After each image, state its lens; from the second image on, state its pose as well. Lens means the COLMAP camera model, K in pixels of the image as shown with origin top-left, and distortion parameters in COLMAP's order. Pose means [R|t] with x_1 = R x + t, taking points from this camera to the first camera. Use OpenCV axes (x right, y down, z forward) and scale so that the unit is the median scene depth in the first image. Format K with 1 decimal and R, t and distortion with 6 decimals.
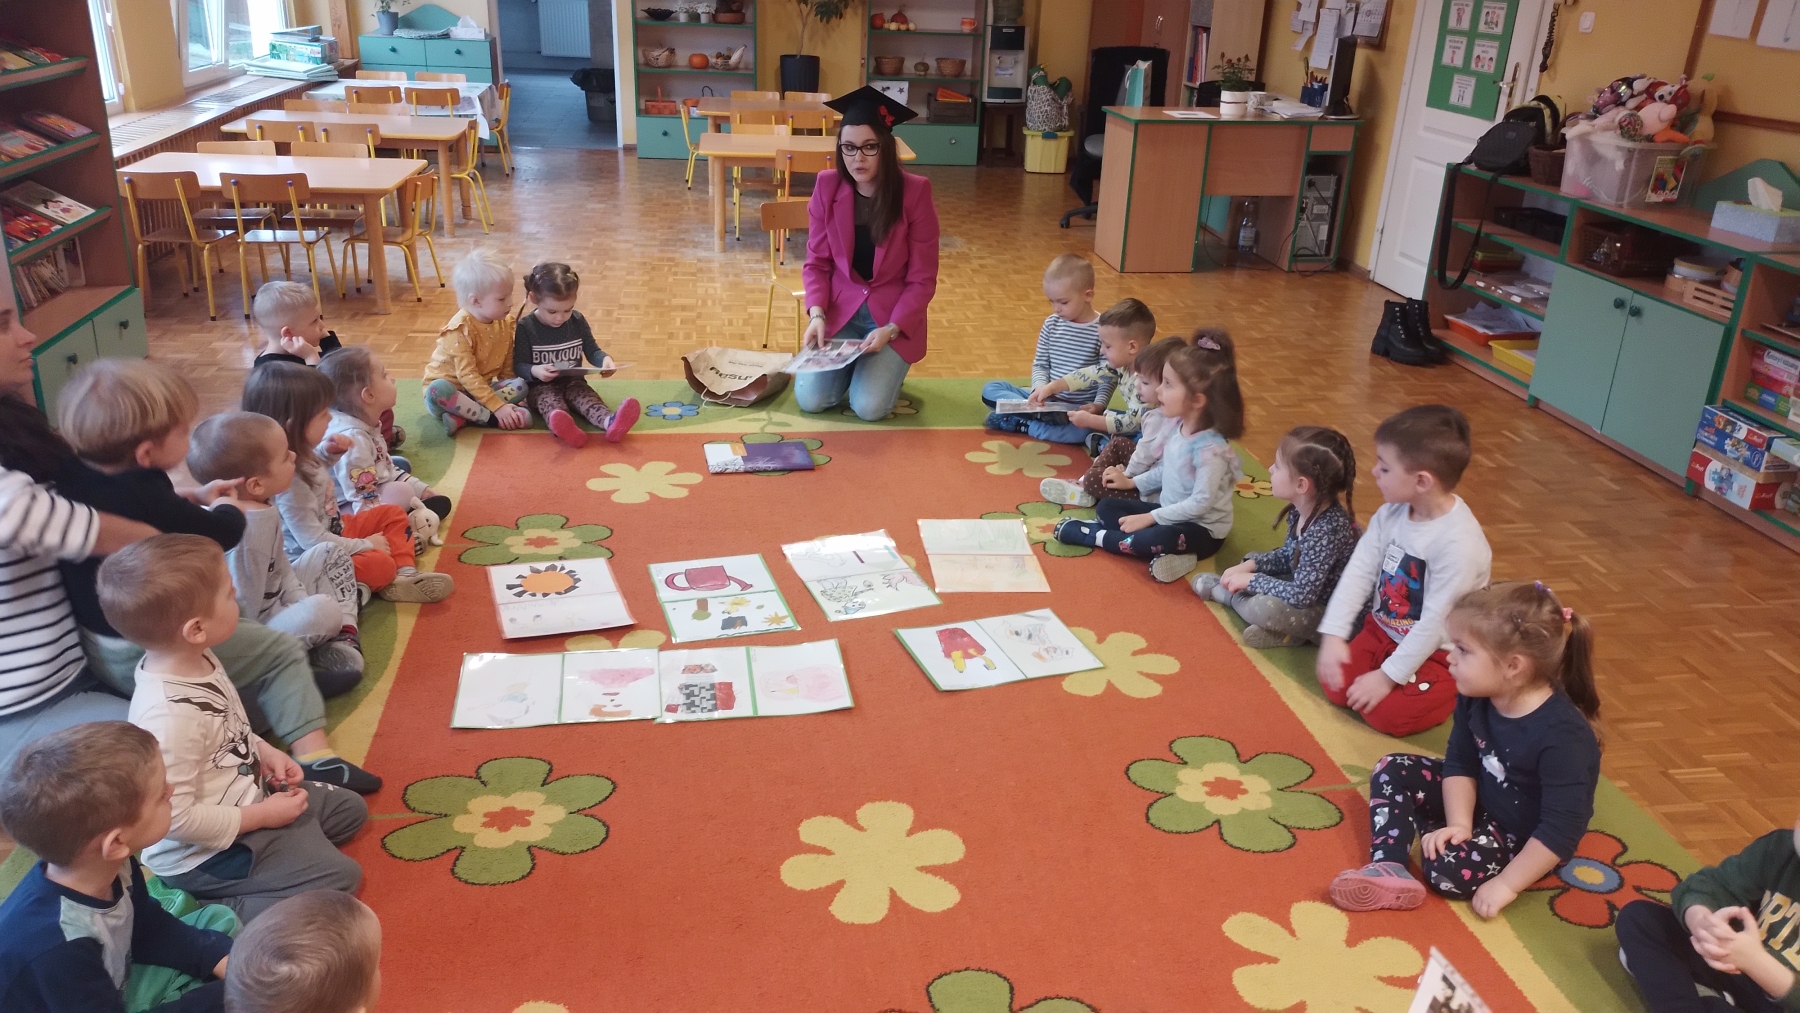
lens RADIAL K [[1340.5, 0, 942.1], [0, 1340.5, 504.9], [0, 0, 1]] dist [0.083381, -0.164481]
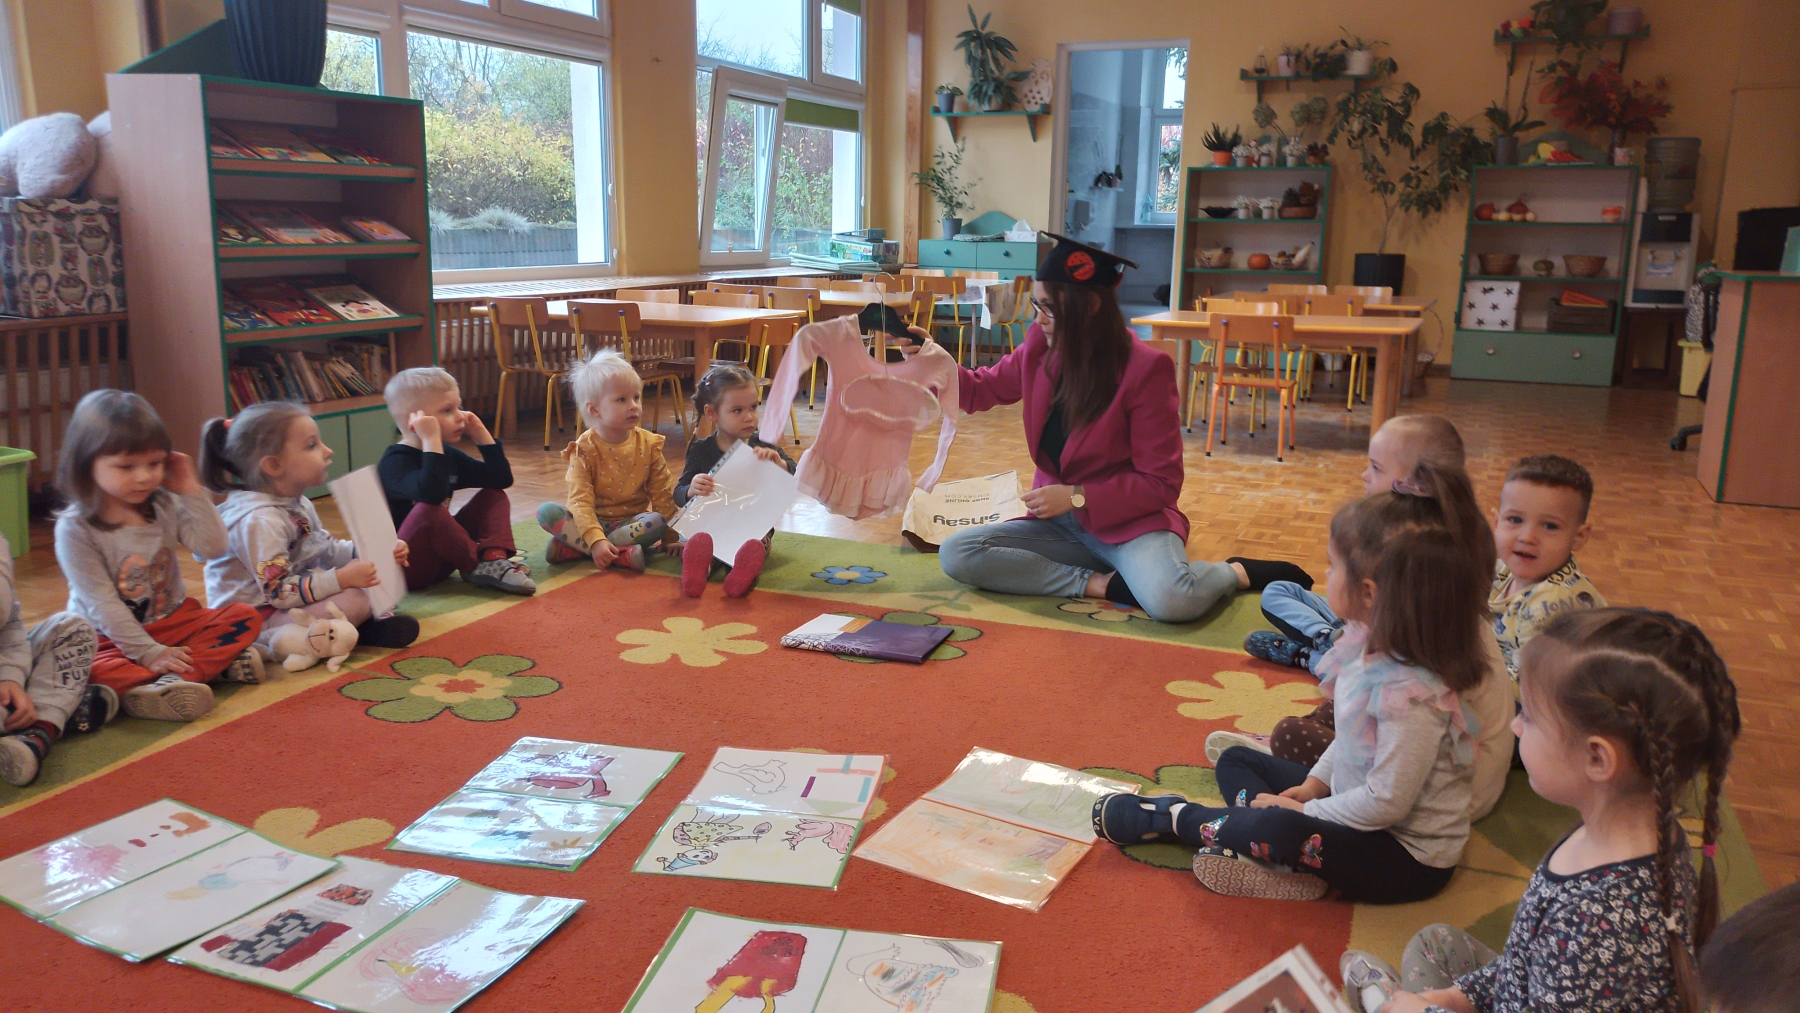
lens RADIAL K [[1340.5, 0, 942.1], [0, 1340.5, 504.9], [0, 0, 1]] dist [0.083381, -0.164481]
pose [[0.850817, 0.072281, -0.520468, 0.122036], [-0.176471, 0.972270, -0.153454, -0.000834], [0.494943, 0.222409, 0.839979, 0.201639]]
